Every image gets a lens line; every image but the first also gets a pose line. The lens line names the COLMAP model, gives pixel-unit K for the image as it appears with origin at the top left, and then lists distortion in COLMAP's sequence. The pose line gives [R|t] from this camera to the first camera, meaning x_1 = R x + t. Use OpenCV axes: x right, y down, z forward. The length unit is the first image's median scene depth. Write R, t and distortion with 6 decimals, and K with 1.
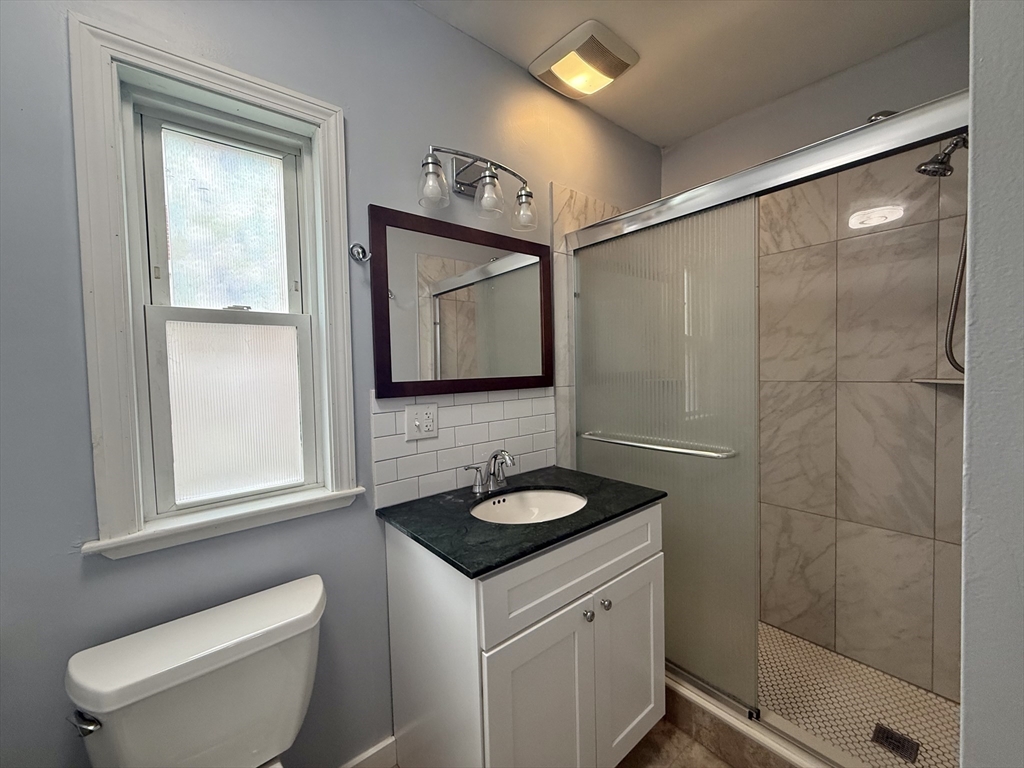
lens RADIAL K [[413.2, 0, 506.7], [0, 413.2, 382.0], [0, 0, 1]] dist [0.000414, 0.000173]
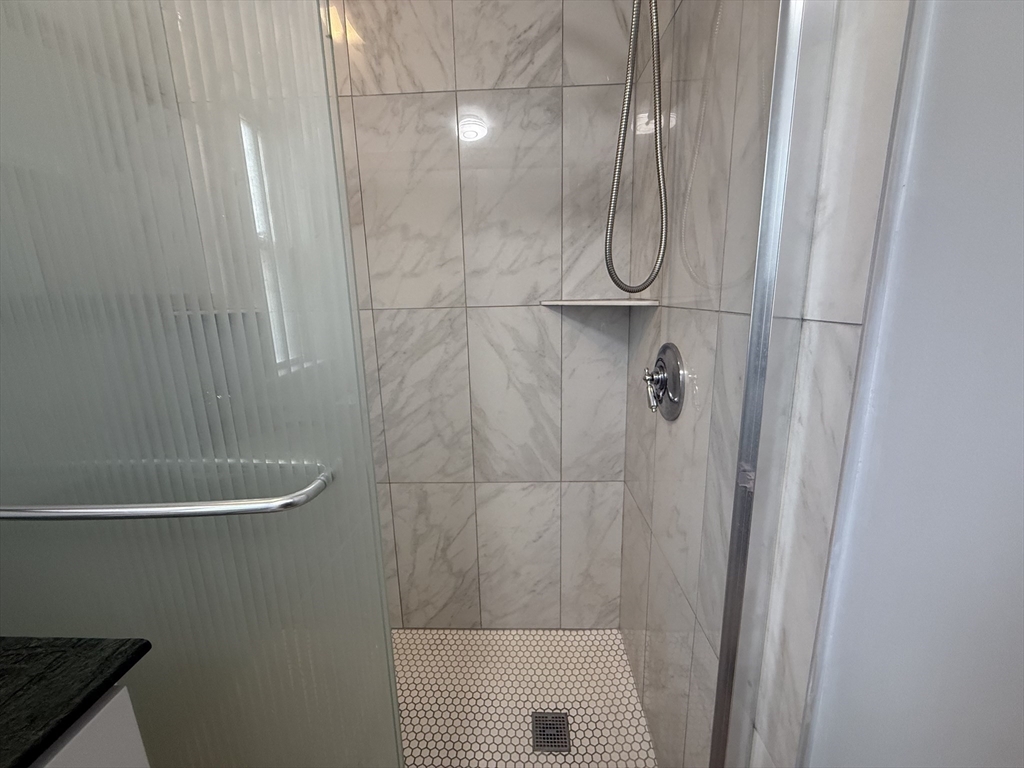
lens RADIAL K [[413.2, 0, 509.6], [0, 413.2, 383.2], [0, 0, 1]] dist [0.000414, 0.000173]
pose [[0.660715, -0.154266, 0.734614, 0.282830], [0.036334, 0.984080, 0.173974, 0.006801], [-0.749757, -0.088256, 0.655801, 0.438741]]
